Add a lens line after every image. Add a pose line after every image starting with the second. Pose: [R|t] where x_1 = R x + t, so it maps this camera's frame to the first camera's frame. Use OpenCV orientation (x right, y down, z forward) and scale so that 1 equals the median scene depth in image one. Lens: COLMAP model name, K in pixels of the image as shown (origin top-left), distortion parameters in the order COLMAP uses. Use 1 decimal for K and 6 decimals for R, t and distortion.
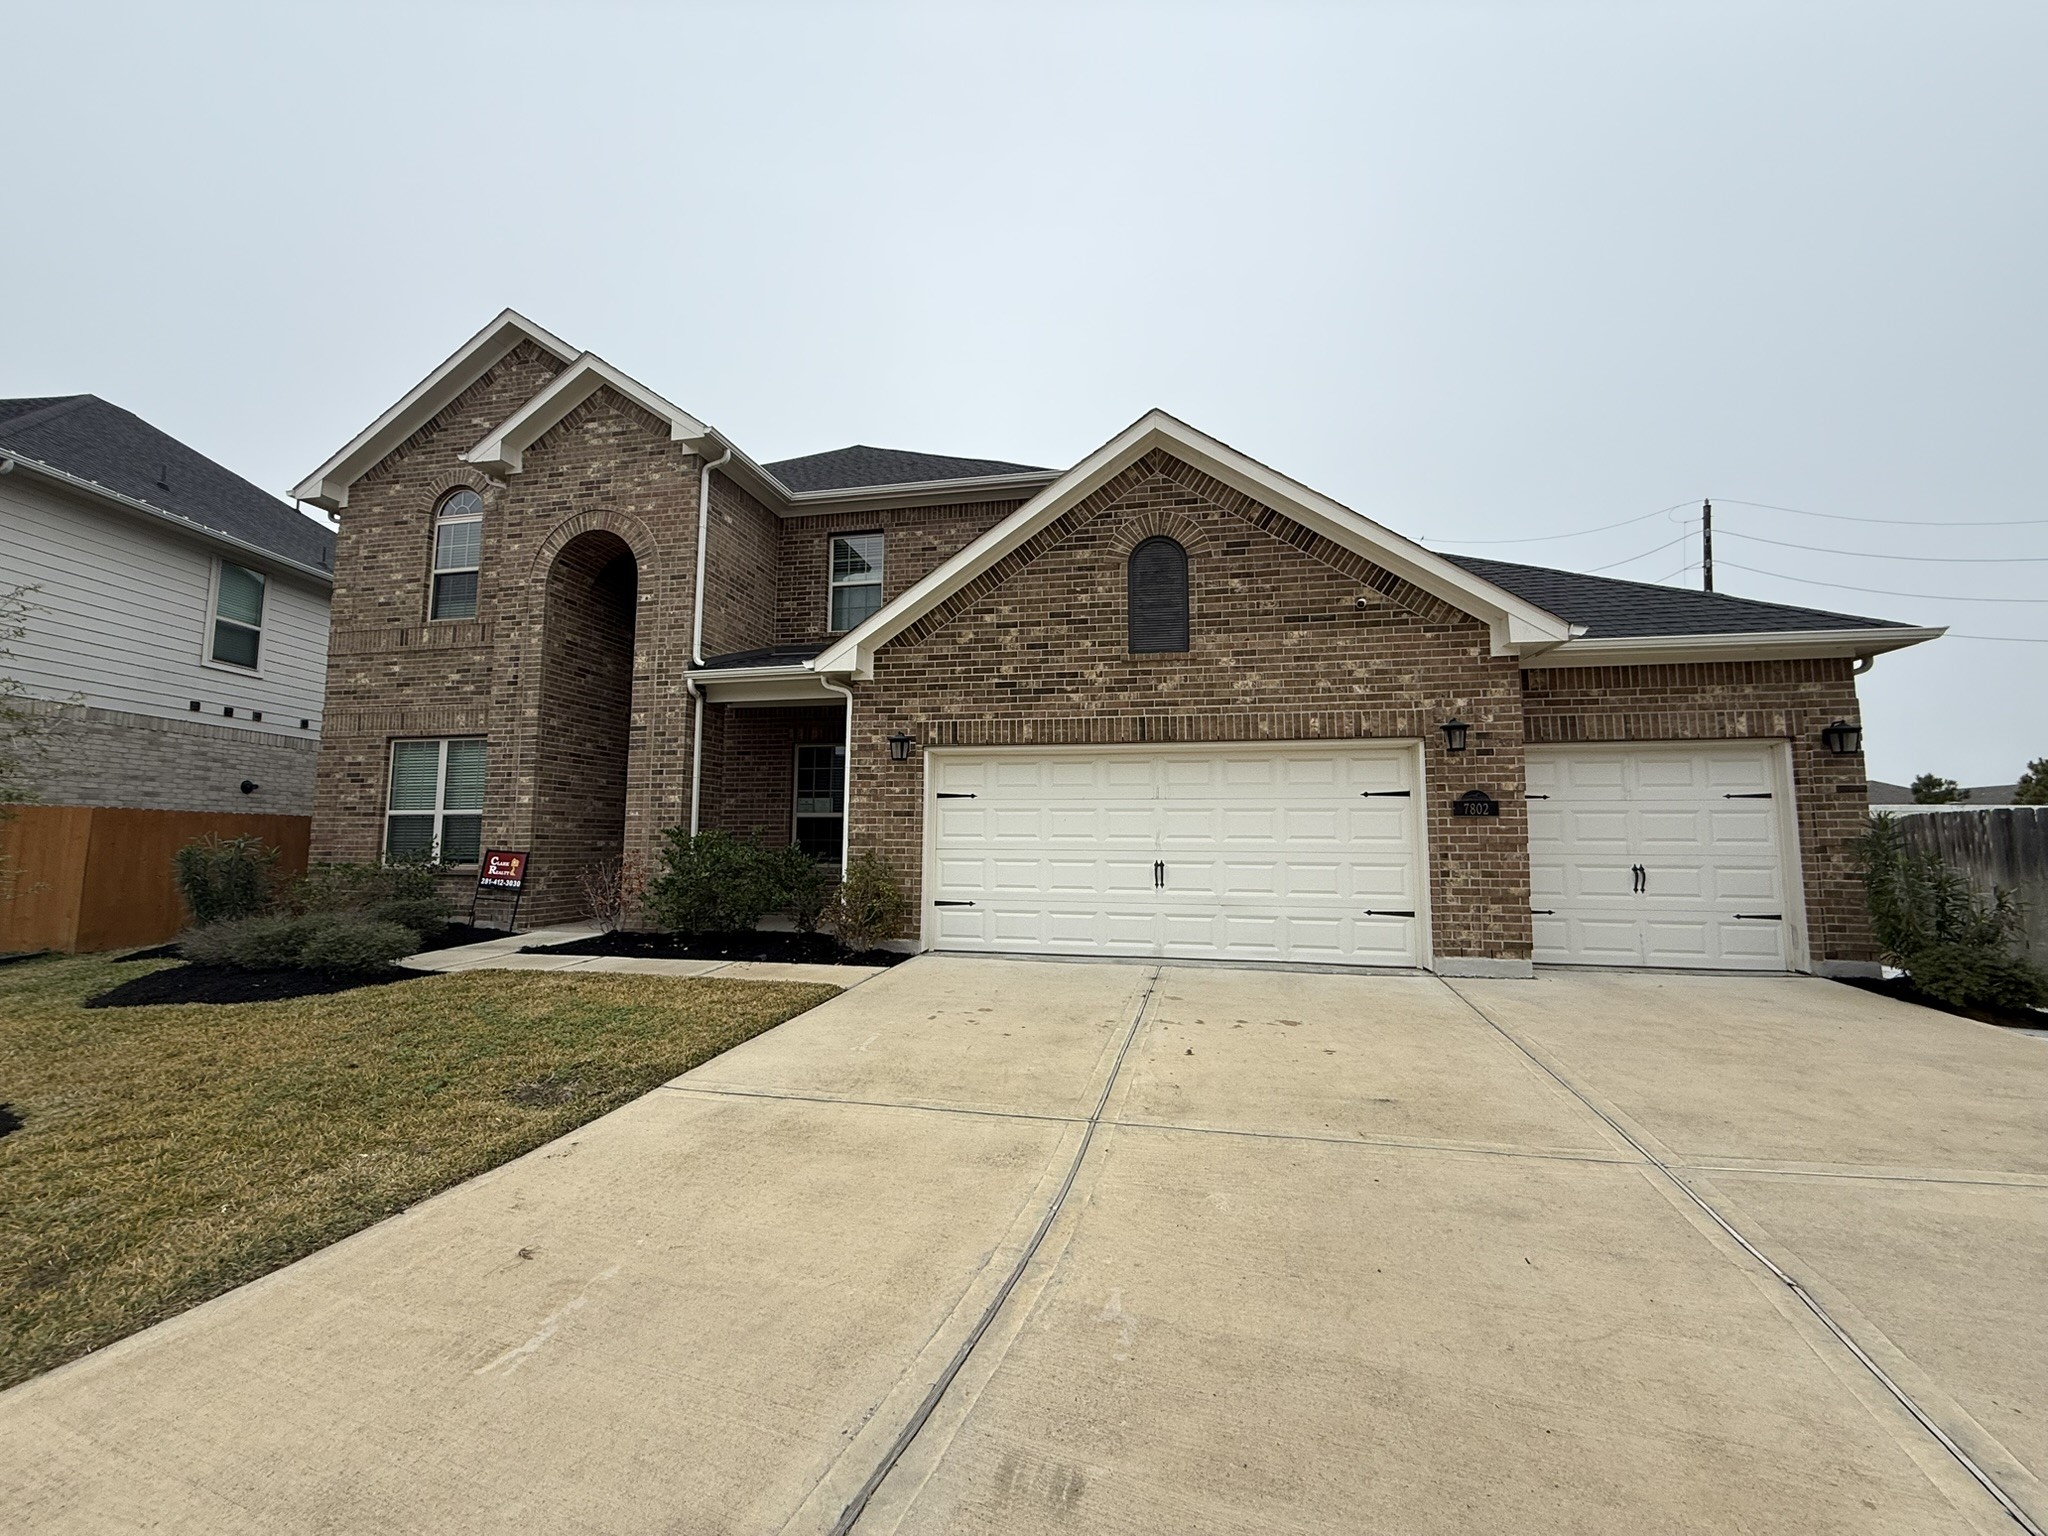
lens RADIAL K [[815.4, 0, 1018.2], [0, 815.4, 764.9], [0, 0, 1]] dist [0.000750, -0.000758]
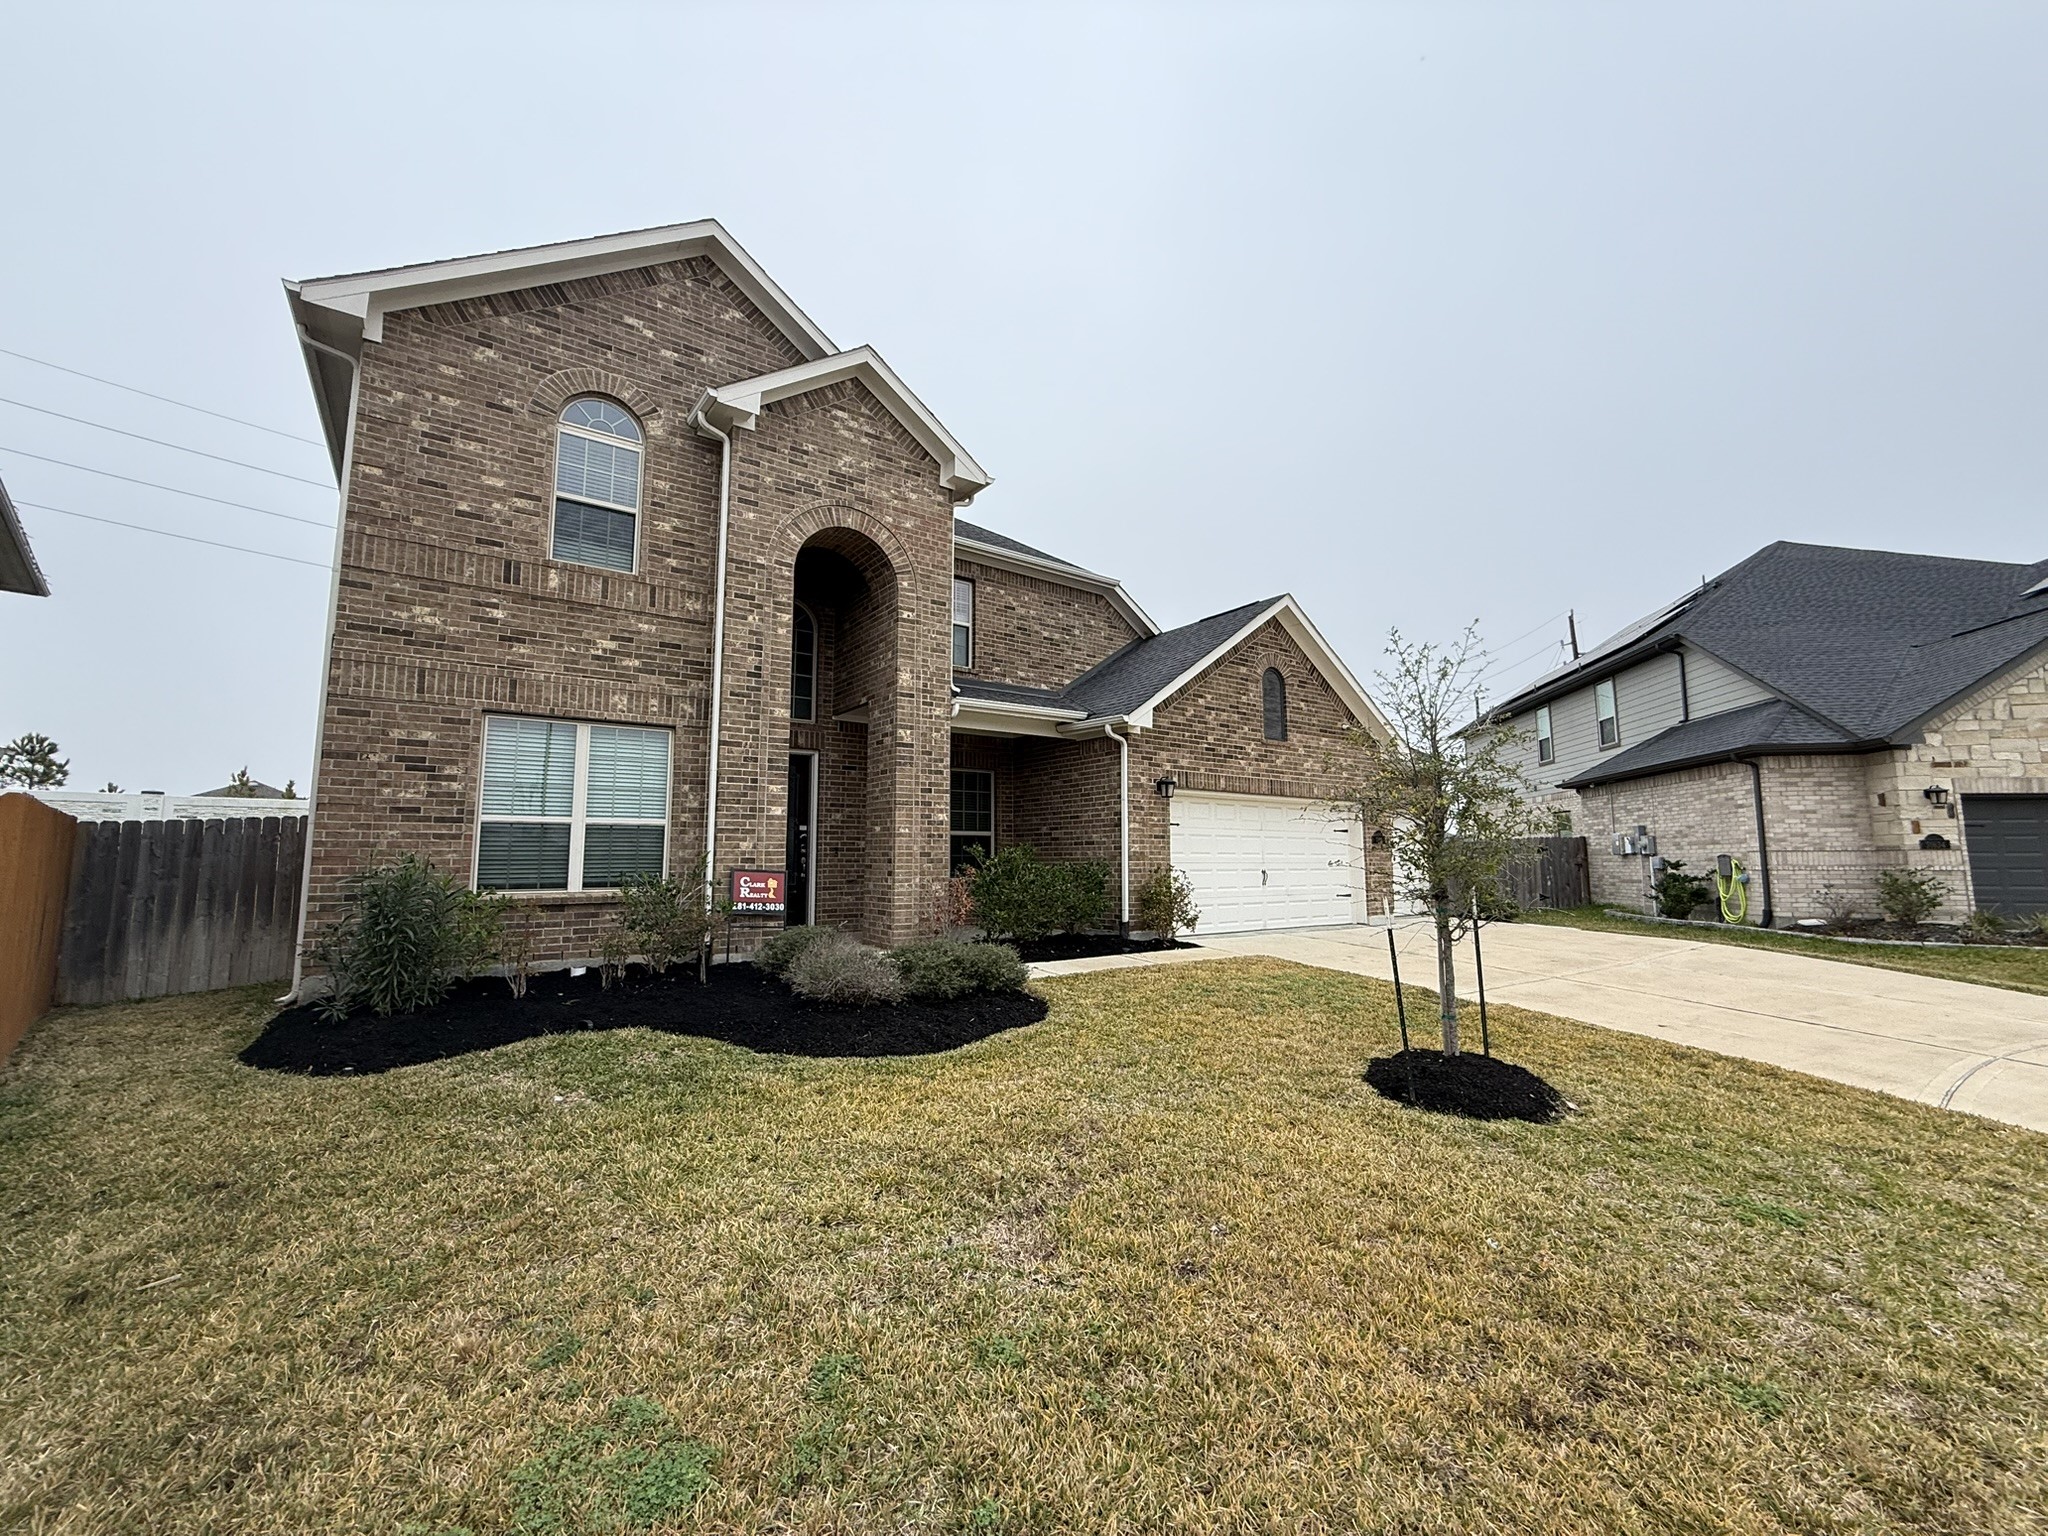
lens RADIAL K [[815.4, 0, 1009.0], [0, 815.4, 771.0], [0, 0, 1]] dist [0.000750, -0.000758]
pose [[0.682464, 0.075325, 0.727028, -1.093329], [-0.064791, 0.996994, -0.042476, 0.020954], [-0.728042, -0.018116, 0.685293, 0.220422]]
